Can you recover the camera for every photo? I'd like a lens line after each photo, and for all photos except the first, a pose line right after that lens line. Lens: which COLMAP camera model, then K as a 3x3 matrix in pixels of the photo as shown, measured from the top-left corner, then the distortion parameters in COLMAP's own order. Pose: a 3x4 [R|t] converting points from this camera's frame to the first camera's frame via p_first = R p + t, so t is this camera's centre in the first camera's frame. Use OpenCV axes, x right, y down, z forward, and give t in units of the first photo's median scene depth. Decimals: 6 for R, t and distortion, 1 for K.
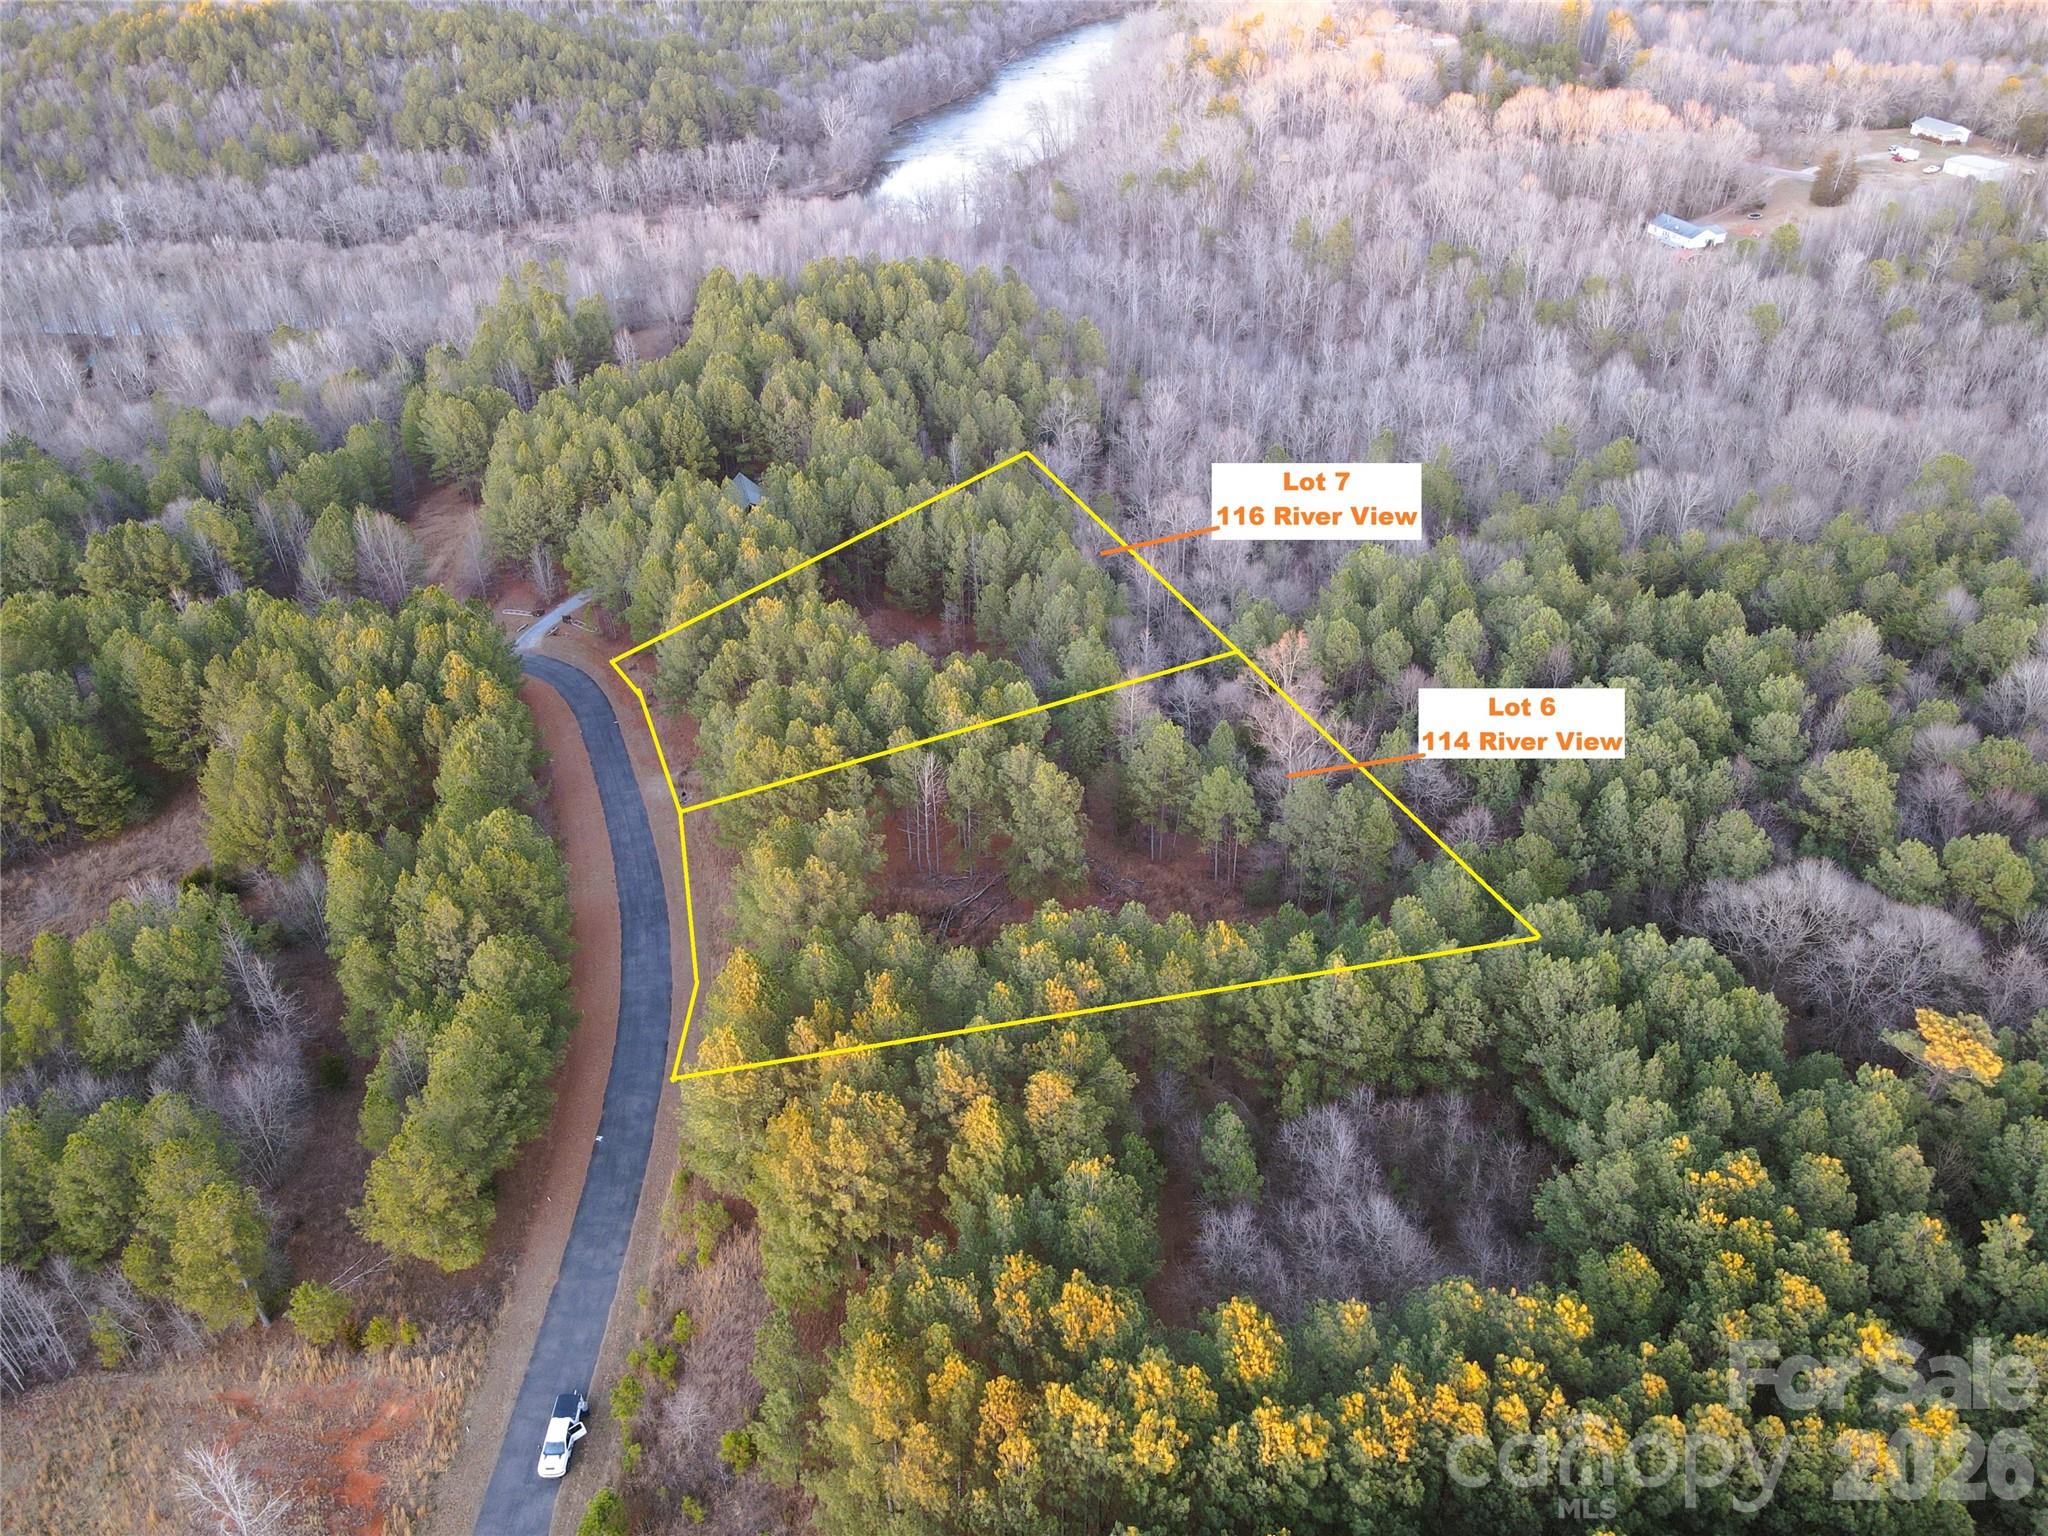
lens RADIAL K [[1484.3, 0, 1024.0], [0, 1484.3, 768.0], [0, 0, 1]] dist [-0.000968, 0.006276]
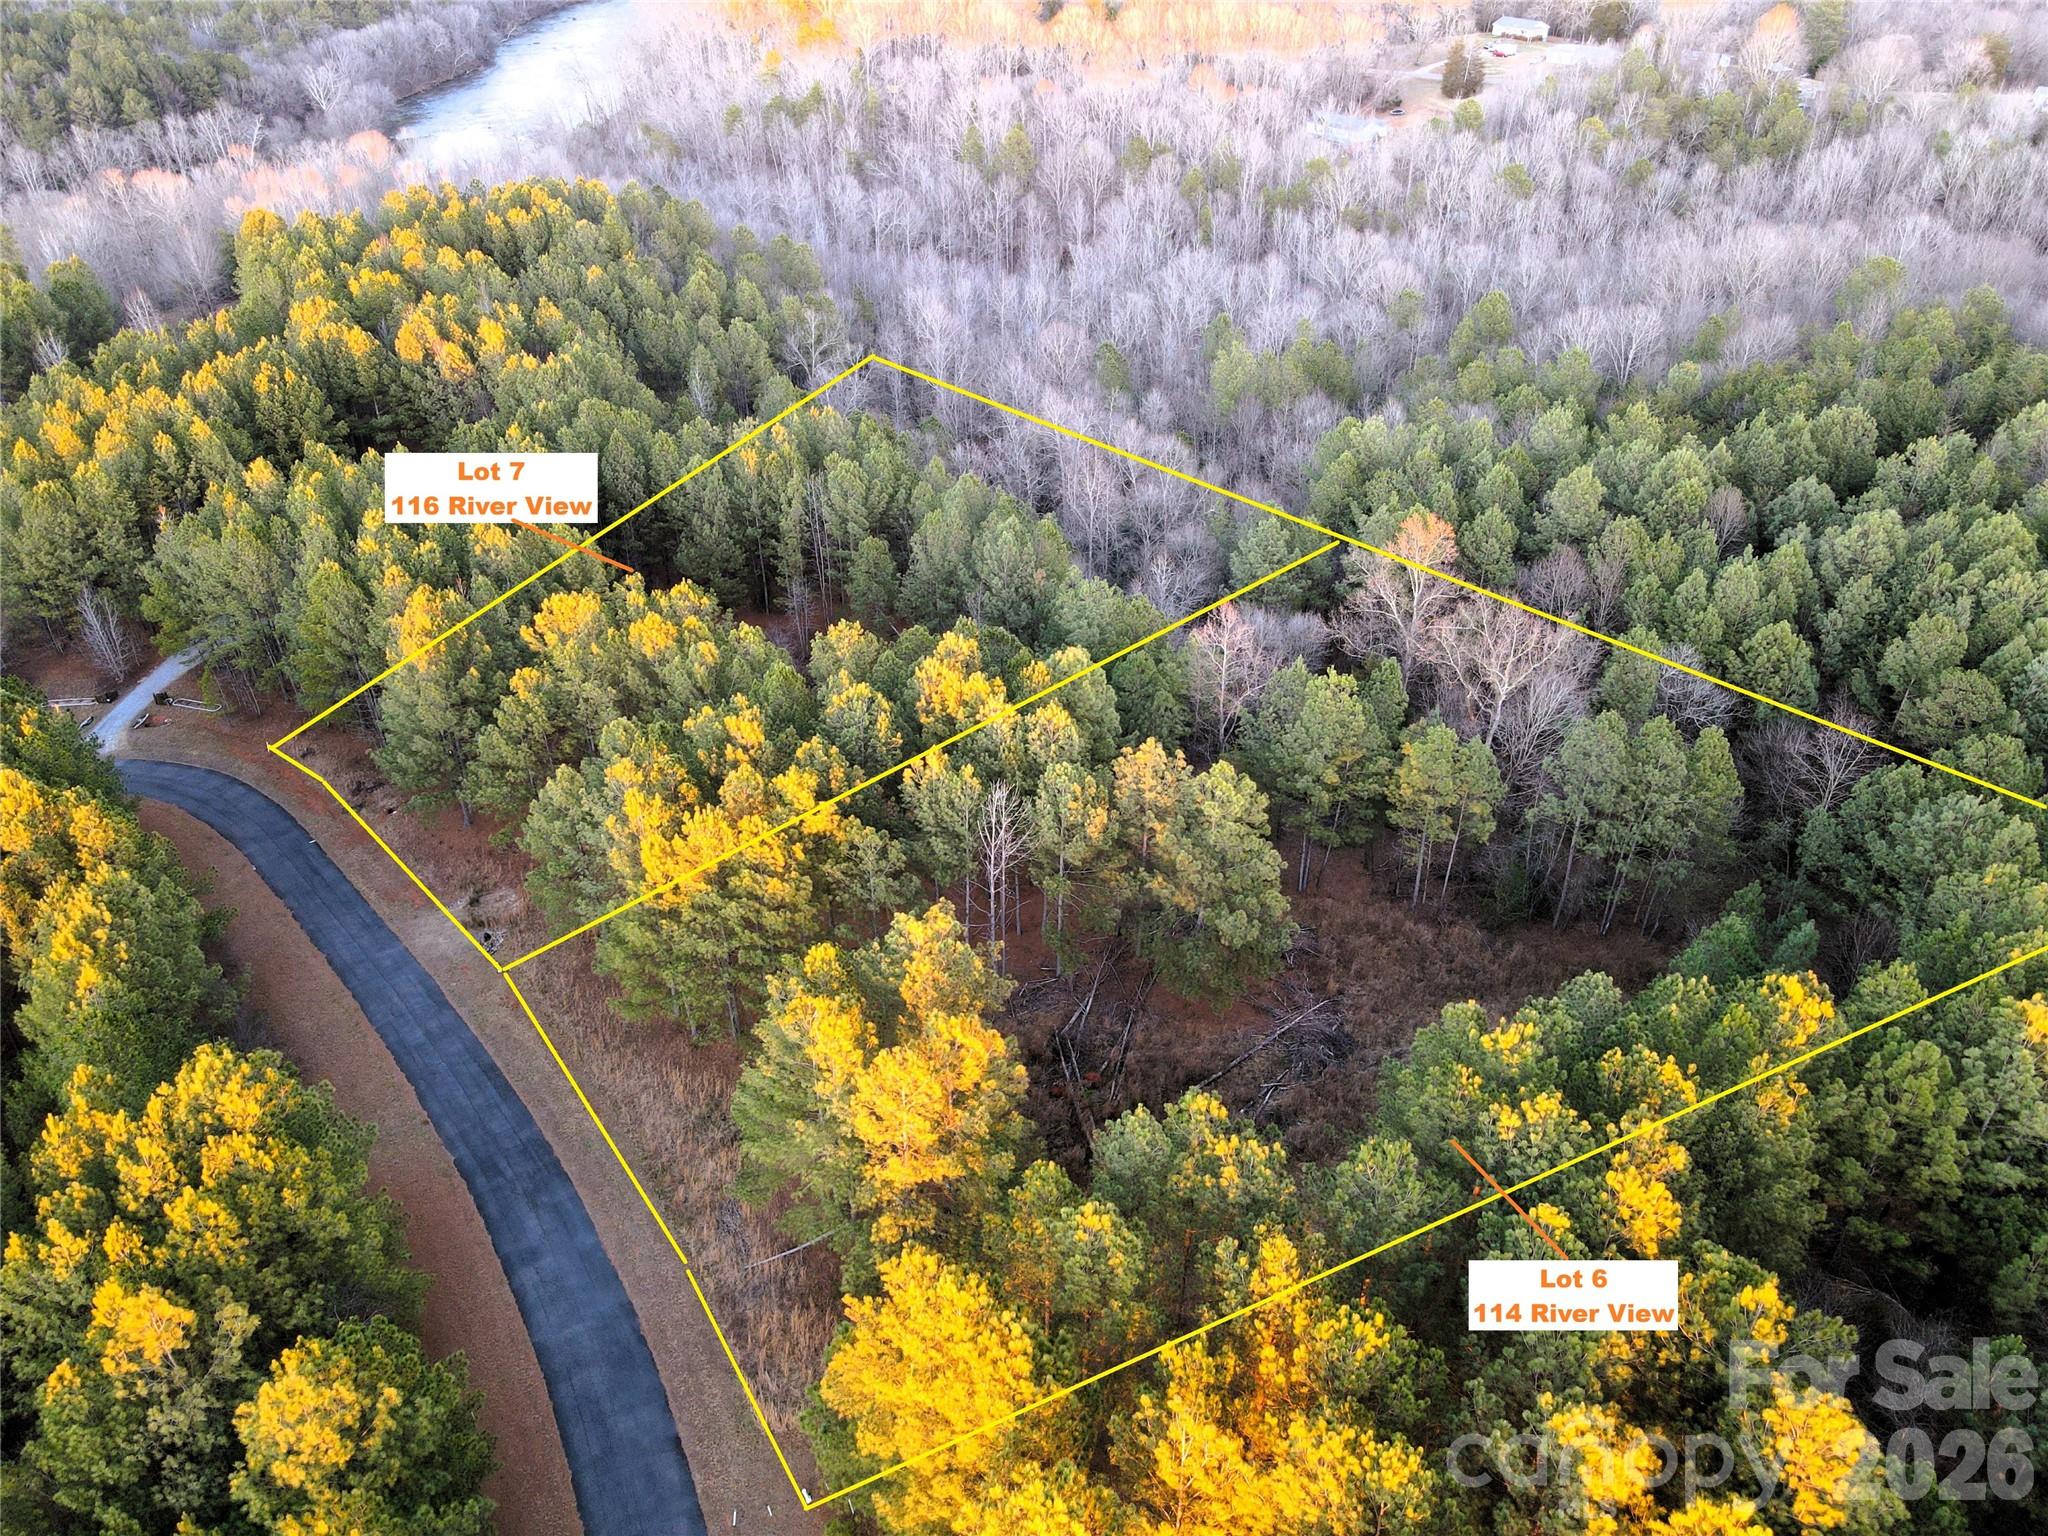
lens RADIAL K [[1488.7, 0, 1024.0], [0, 1488.7, 768.0], [0, 0, 1]] dist [-0.007700, 0.059177]
pose [[0.946344, -0.172538, 0.273245, -0.180432], [0.176162, 0.984295, 0.011415, -0.018143], [-0.270923, 0.037333, 0.961877, 0.374759]]
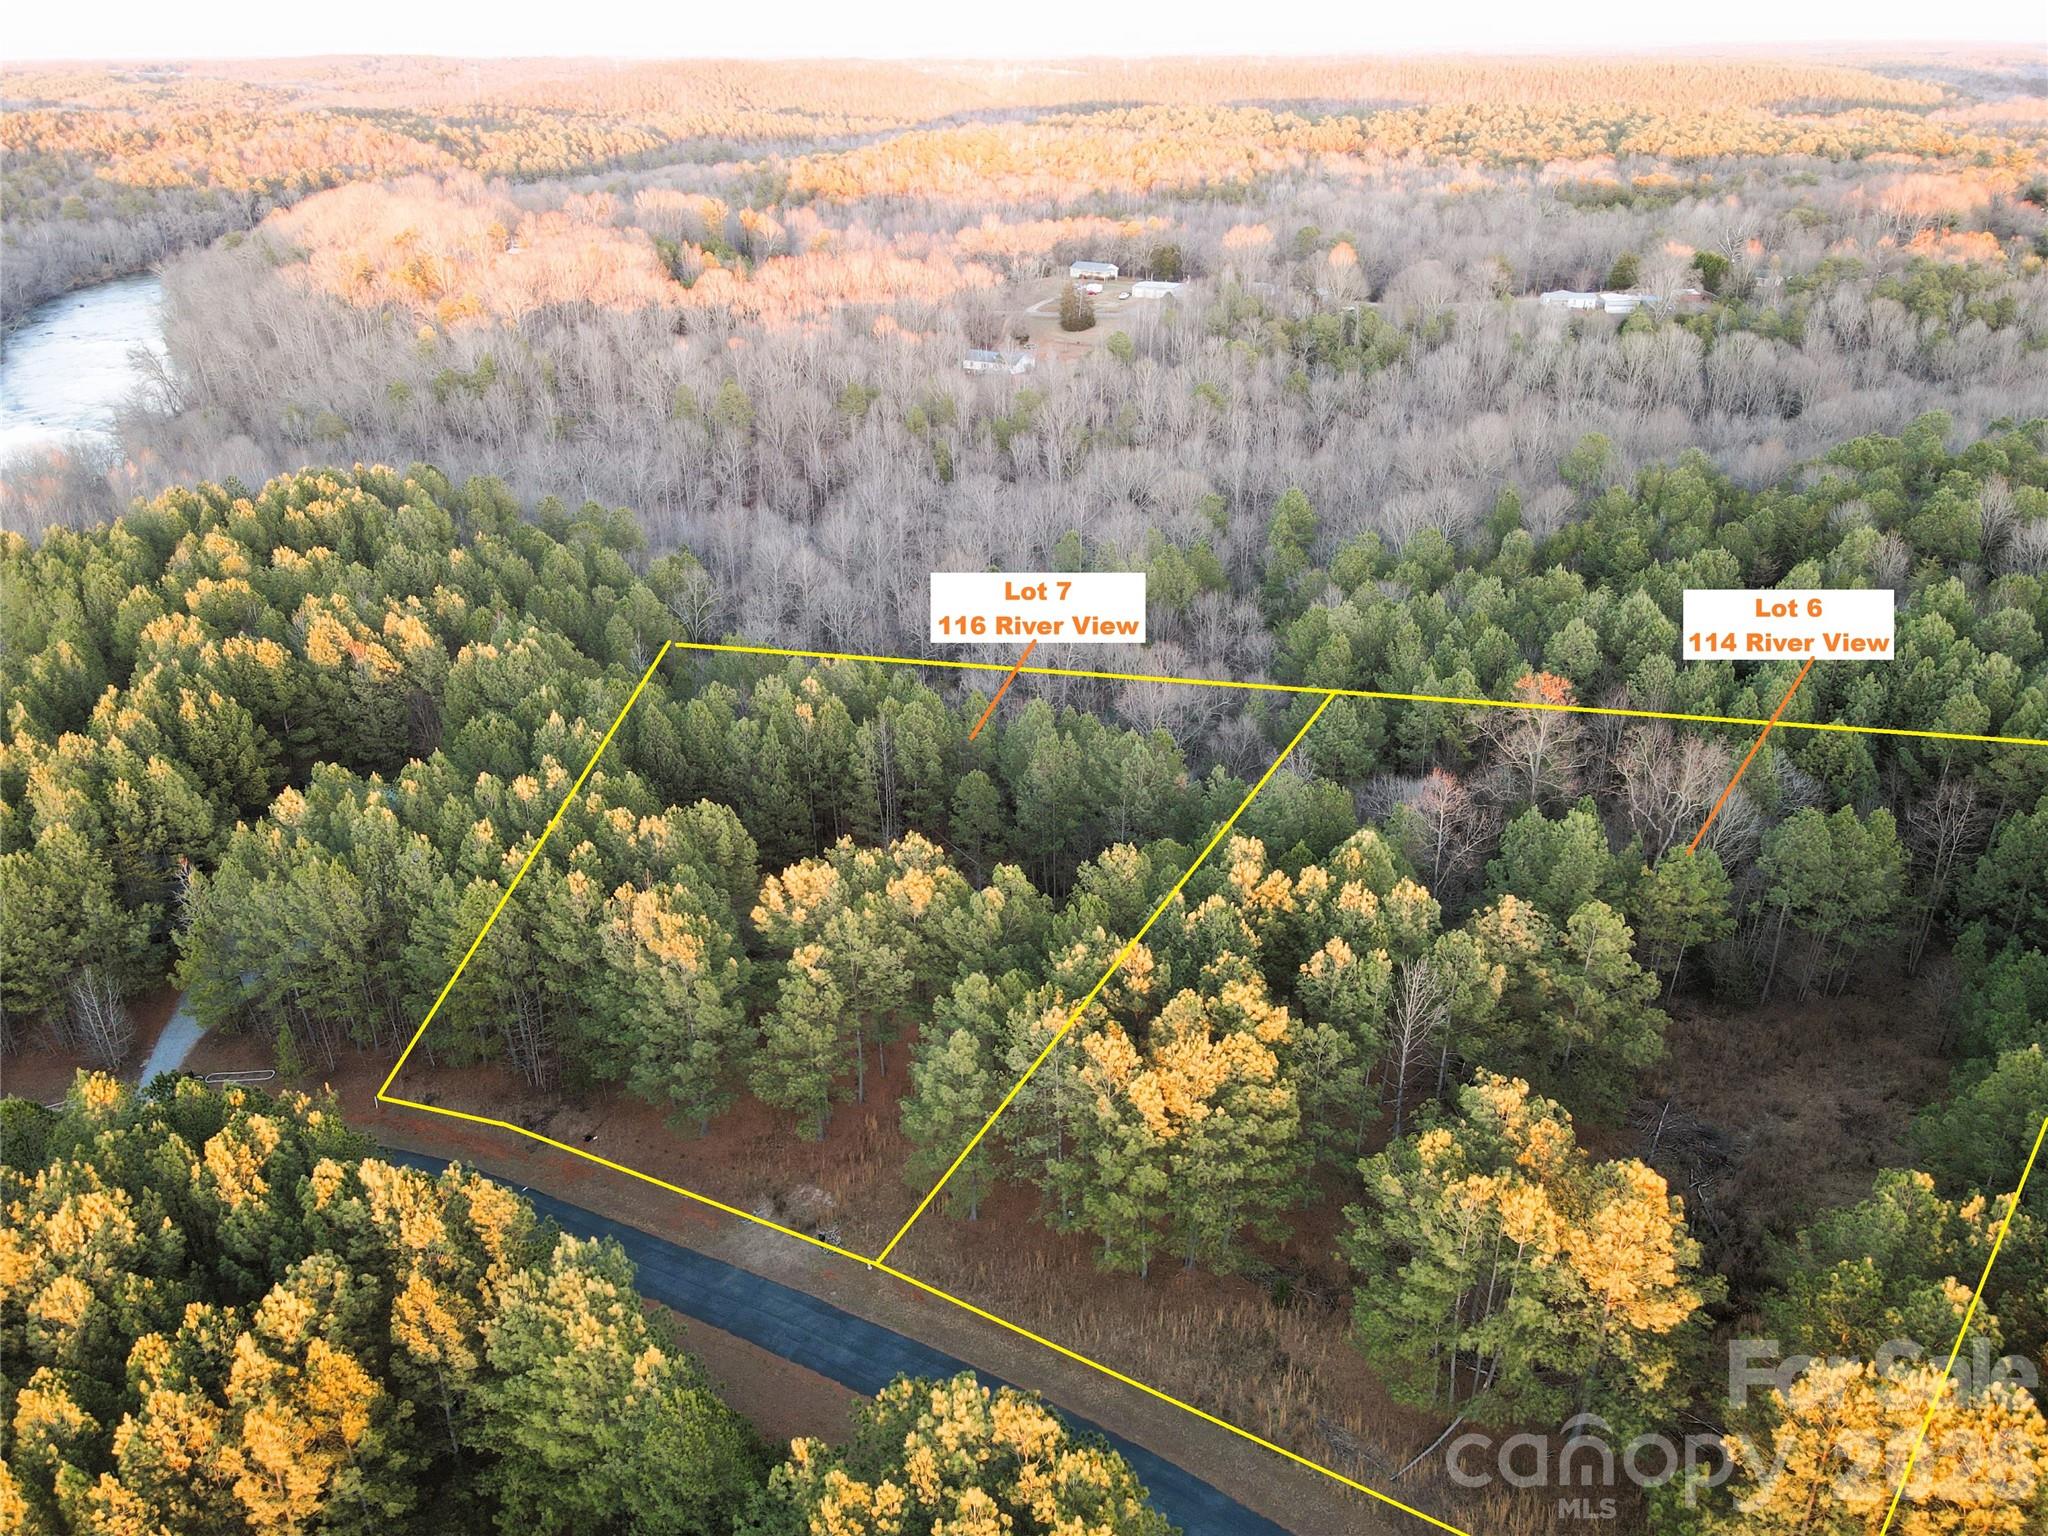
lens RADIAL K [[1481.9, 0, 1024.0], [0, 1481.9, 768.0], [0, 0, 1]] dist [0.010751, 0.006865]
pose [[0.788829, -0.264104, 0.554975, -0.438481], [0.347835, 0.936283, -0.048841, -0.095206], [-0.506715, 0.231567, 0.830432, 0.470757]]
